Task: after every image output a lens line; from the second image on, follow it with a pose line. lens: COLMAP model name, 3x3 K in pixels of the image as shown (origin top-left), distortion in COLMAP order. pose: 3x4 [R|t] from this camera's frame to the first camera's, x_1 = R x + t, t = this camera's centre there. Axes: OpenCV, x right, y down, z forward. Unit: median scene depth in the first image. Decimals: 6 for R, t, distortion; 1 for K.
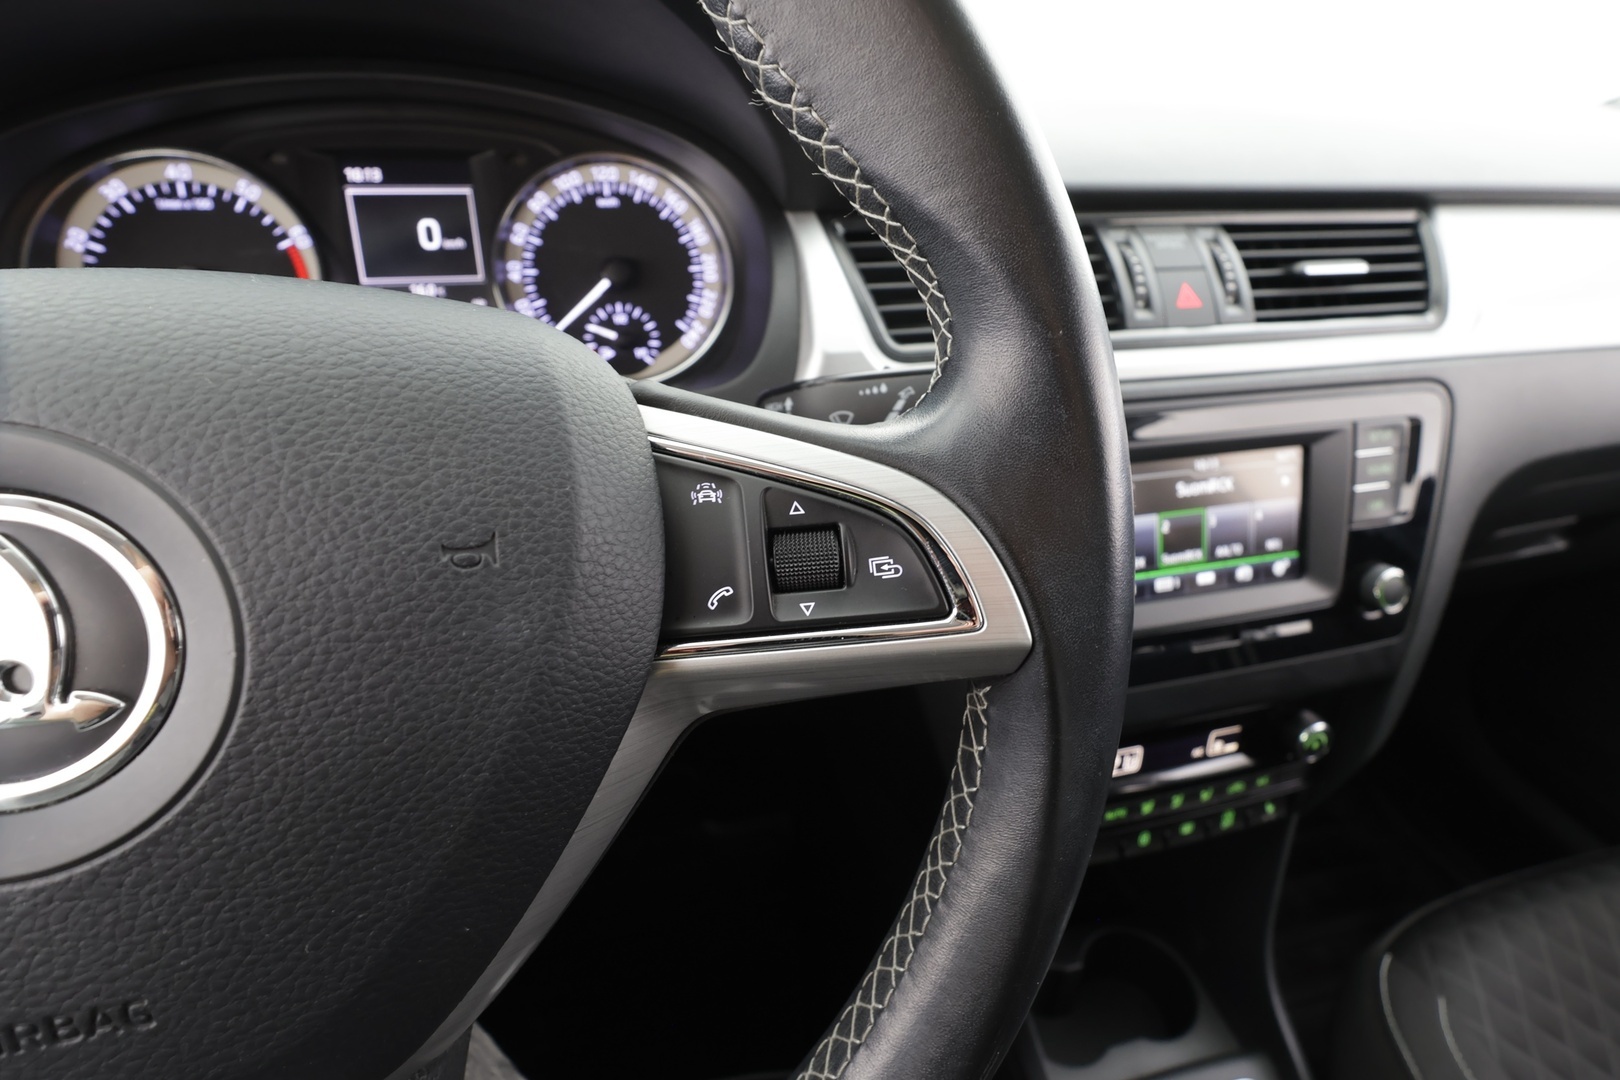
lens RADIAL K [[742.1, 0, 815.3], [0, 742.1, 543.2], [0, 0, 1]] dist [-0.004910, 0.002279]
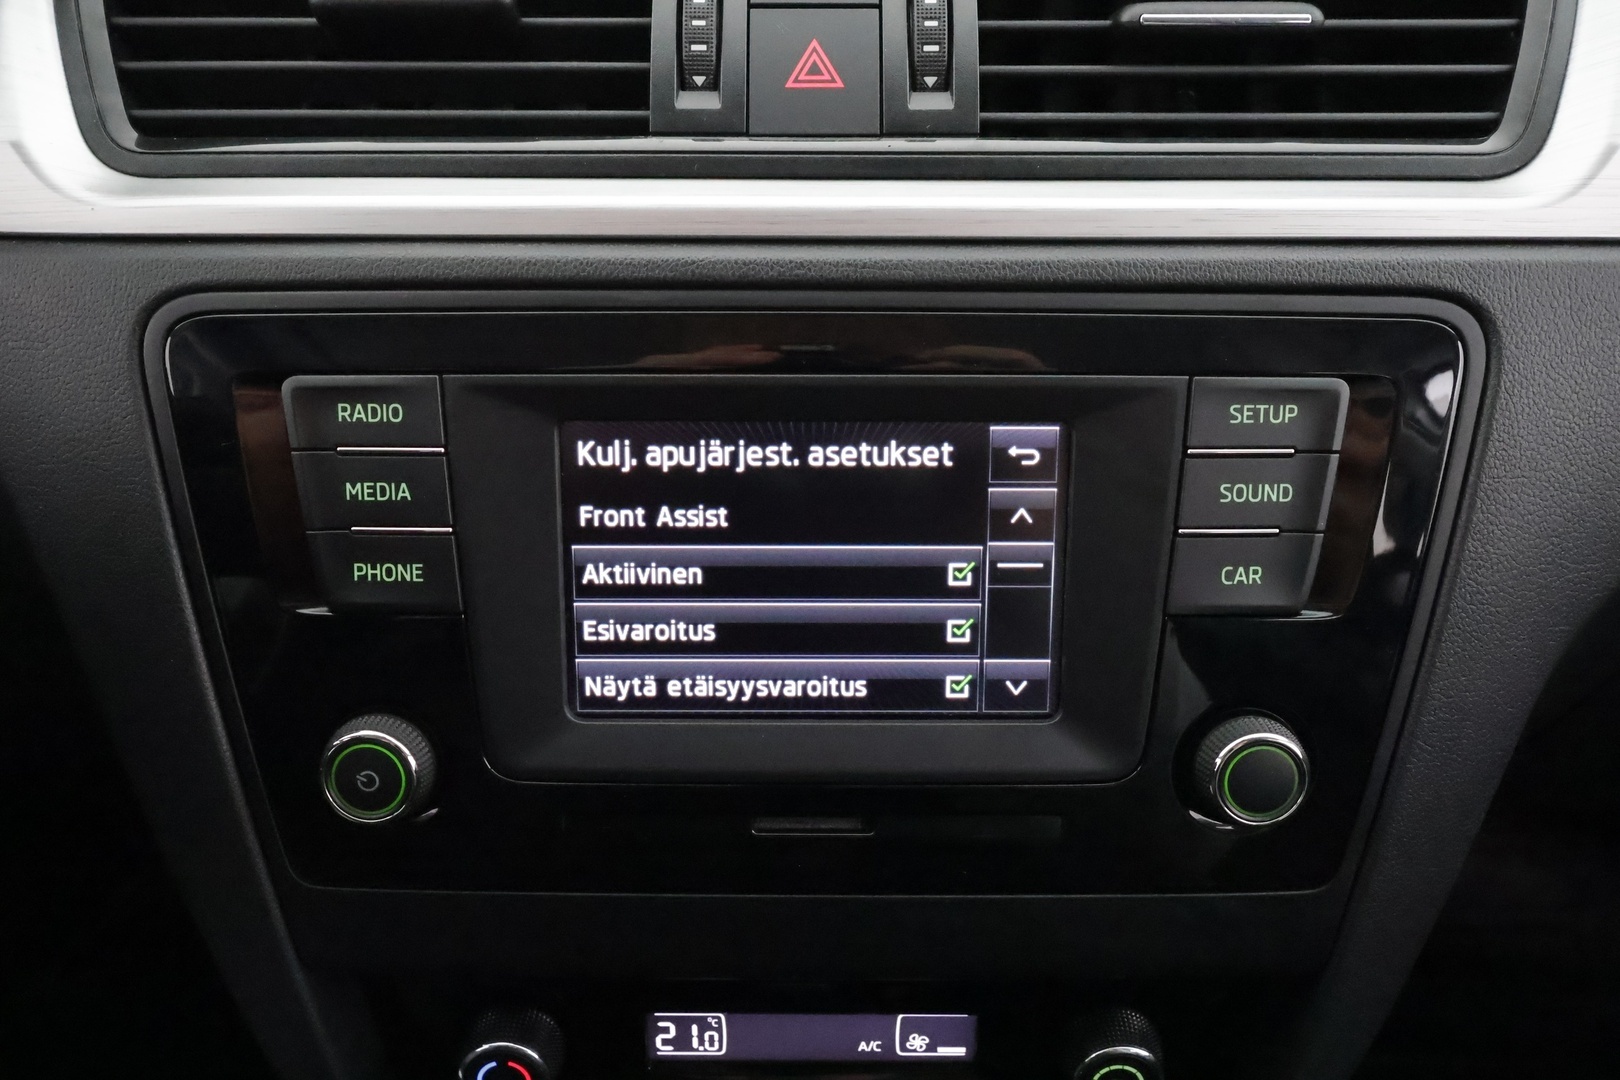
lens RADIAL K [[1201.1, 0, 813.2], [0, 1201.1, 548.7], [0, 0, 1]] dist [0.001919, 0.000504]
pose [[0.968670, 0.119962, -0.217458, 0.697839], [-0.116235, 0.992772, 0.029897, -0.061216], [0.219473, -0.003684, 0.975612, 0.279314]]
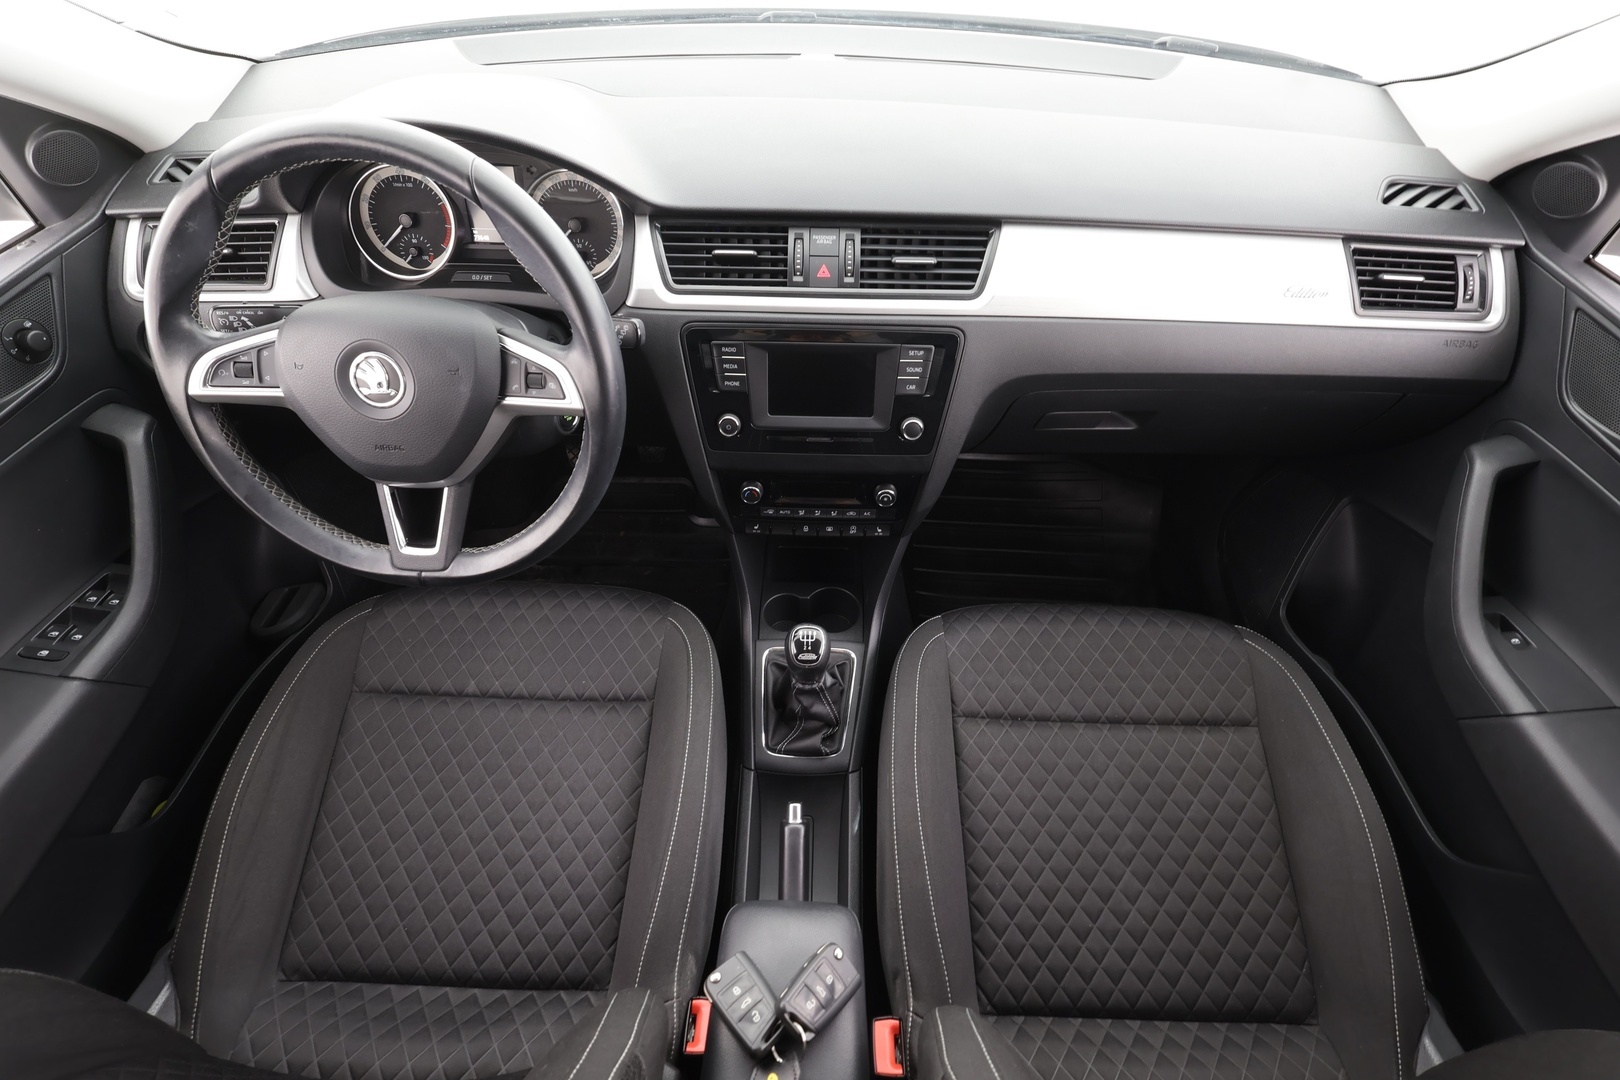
lens RADIAL K [[742.1, 0, 815.4], [0, 742.1, 539.7], [0, 0, 1]] dist [-0.004910, 0.002279]
pose [[0.963901, 0.193914, -0.182459, 1.002618], [-0.132436, 0.943658, 0.303265, -0.250969], [0.230987, -0.268154, 0.935275, -1.136834]]
